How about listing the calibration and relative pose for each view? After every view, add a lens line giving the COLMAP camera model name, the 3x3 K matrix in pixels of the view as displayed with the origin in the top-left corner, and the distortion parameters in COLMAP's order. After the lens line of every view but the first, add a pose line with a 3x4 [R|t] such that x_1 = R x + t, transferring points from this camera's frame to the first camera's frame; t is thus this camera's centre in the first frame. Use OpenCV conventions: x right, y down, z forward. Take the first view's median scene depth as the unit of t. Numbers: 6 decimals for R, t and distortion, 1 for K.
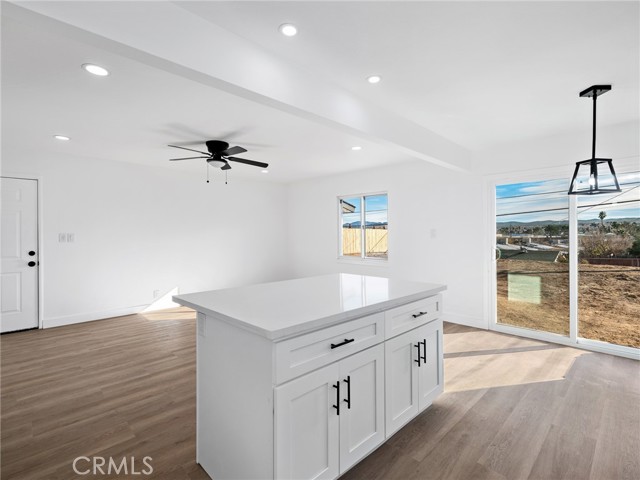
lens RADIAL K [[321.4, 0, 324.2], [0, 321.4, 230.4], [0, 0, 1]] dist [-0.004557, 0.002256]
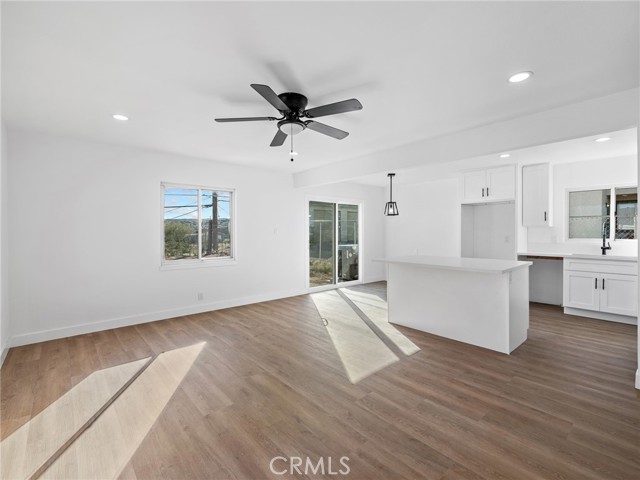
lens RADIAL K [[297.4, 0, 329.0], [0, 297.4, 229.9], [0, 0, 1]] dist [0.002985, -0.002705]
pose [[0.031703, 0.009634, 0.999451, -0.952840], [-0.000129, 0.999954, -0.009635, 0.016568], [-0.999497, 0.000177, 0.031703, 0.883480]]
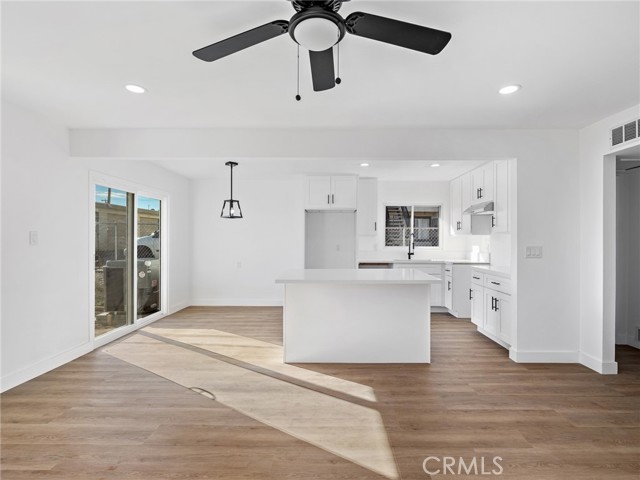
lens RADIAL K [[321.4, 0, 331.6], [0, 321.4, 240.9], [0, 0, 1]] dist [-0.004557, 0.002256]
pose [[-0.716696, -0.002247, 0.697382, -0.574211], [-0.002182, 0.999997, 0.000980, 0.013122], [-0.697383, -0.000819, -0.716699, 1.213898]]
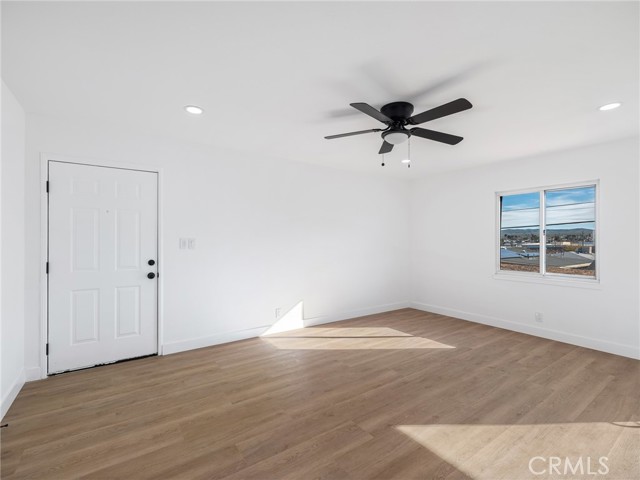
lens RADIAL K [[297.4, 0, 315.9], [0, 297.4, 239.7], [0, 0, 1]] dist [0.002985, -0.002705]
pose [[0.985449, 0.006096, -0.169860, -0.385187], [-0.005765, 0.999980, 0.002444, 0.009218], [0.169871, -0.001429, 0.985465, 0.337890]]
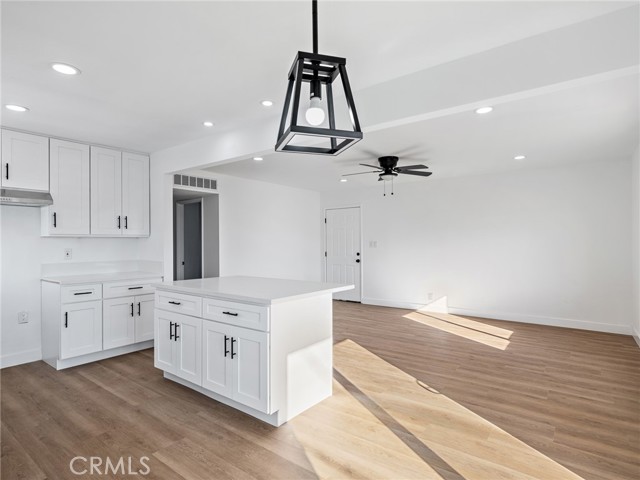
lens RADIAL K [[351.3, 0, 307.5], [0, 351.3, 245.0], [0, 0, 1]] dist [-0.020061, 0.002550]
pose [[0.110246, 0.010280, -0.993851, 0.795169], [0.008184, 0.999903, 0.011251, 0.005725], [0.993871, -0.009374, 0.110151, 0.585446]]
